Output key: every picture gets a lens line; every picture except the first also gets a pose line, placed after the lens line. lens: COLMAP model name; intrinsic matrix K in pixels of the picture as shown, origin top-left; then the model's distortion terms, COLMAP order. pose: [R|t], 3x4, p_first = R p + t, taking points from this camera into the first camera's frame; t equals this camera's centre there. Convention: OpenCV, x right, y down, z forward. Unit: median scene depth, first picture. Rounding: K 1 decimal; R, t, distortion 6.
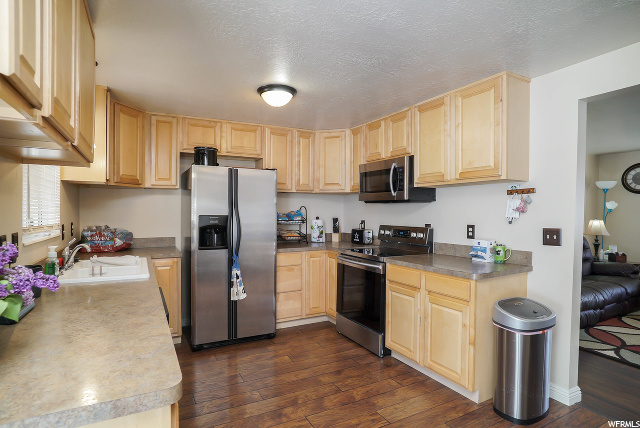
lens RADIAL K [[344.7, 0, 312.9], [0, 344.7, 217.9], [0, 0, 1]] dist [-0.047601, 0.021422]
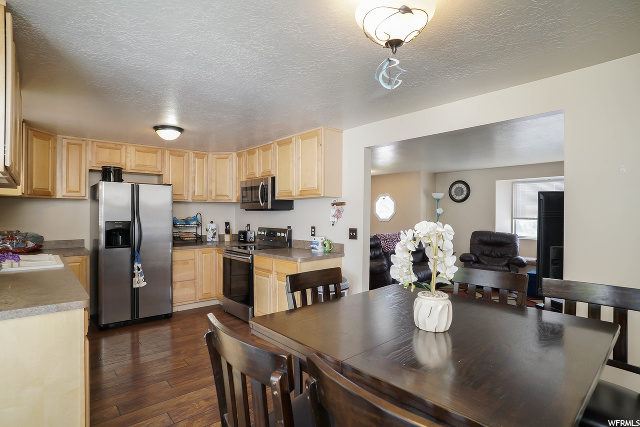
lens RADIAL K [[344.7, 0, 316.1], [0, 344.7, 213.6], [0, 0, 1]] dist [-0.047601, 0.021422]
pose [[0.974512, -0.003185, 0.224313, 0.133201], [0.007677, 0.999787, -0.019154, -0.005343], [-0.224204, 0.020388, 0.974329, -0.365030]]
